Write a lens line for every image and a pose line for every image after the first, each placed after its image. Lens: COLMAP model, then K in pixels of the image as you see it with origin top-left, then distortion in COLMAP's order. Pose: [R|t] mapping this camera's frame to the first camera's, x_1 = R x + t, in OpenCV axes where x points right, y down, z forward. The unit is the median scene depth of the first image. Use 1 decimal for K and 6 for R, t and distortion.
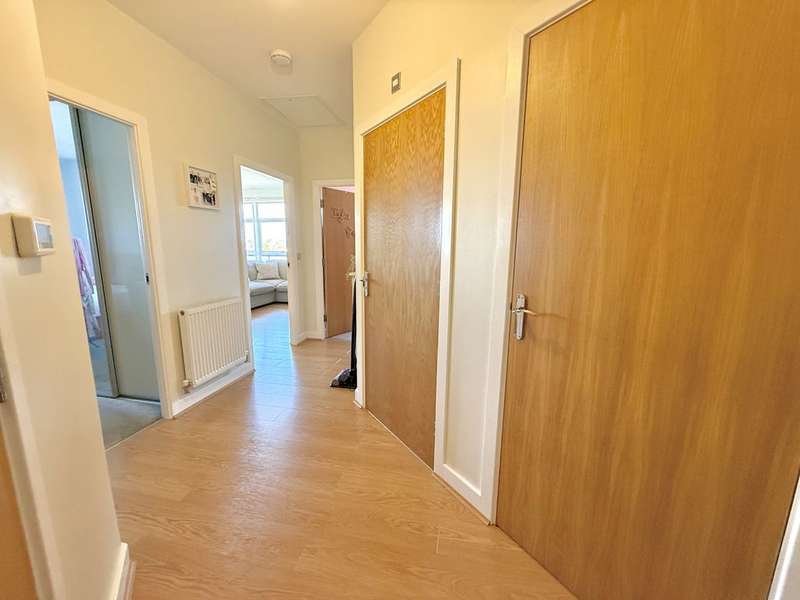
lens RADIAL K [[317.2, 0, 400.0], [0, 317.2, 300.0], [0, 0, 1]] dist [0.000524, -0.000518]
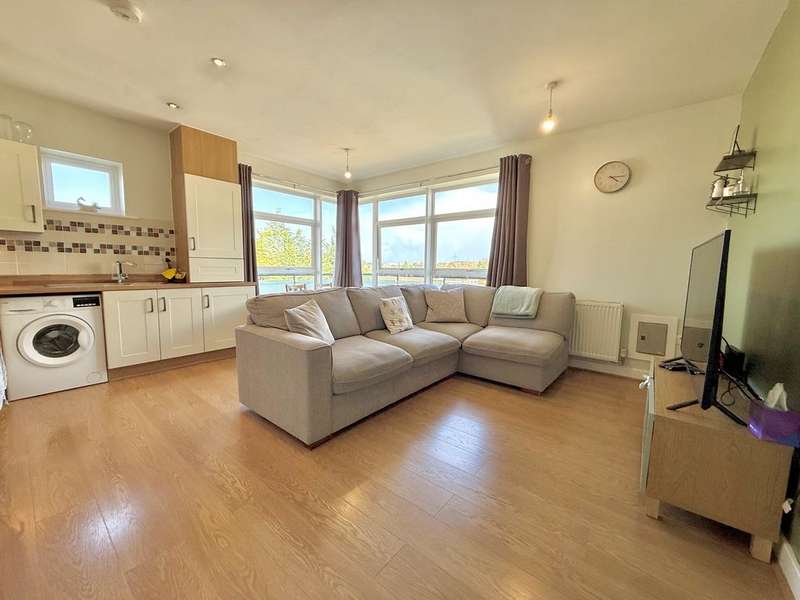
lens RADIAL K [[317.2, 0, 400.0], [0, 317.2, 300.0], [0, 0, 1]] dist [0.000524, -0.000518]
pose [[0.886436, 0.054517, -0.459629, -0.232097], [-0.087132, 0.994940, -0.050030, -0.065126], [0.454576, 0.084397, 0.886701, 0.478297]]
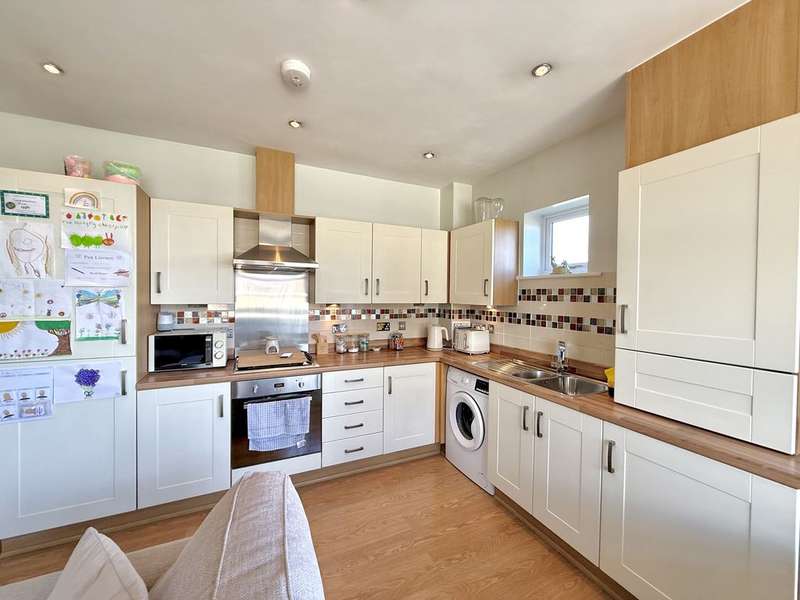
lens RADIAL K [[317.2, 0, 400.0], [0, 317.2, 300.0], [0, 0, 1]] dist [0.000524, -0.000518]
pose [[-0.798395, -0.006324, -0.602101, -0.472388], [-0.117757, 0.982276, 0.145830, -0.169239], [0.590508, 0.187331, -0.784989, 0.819685]]
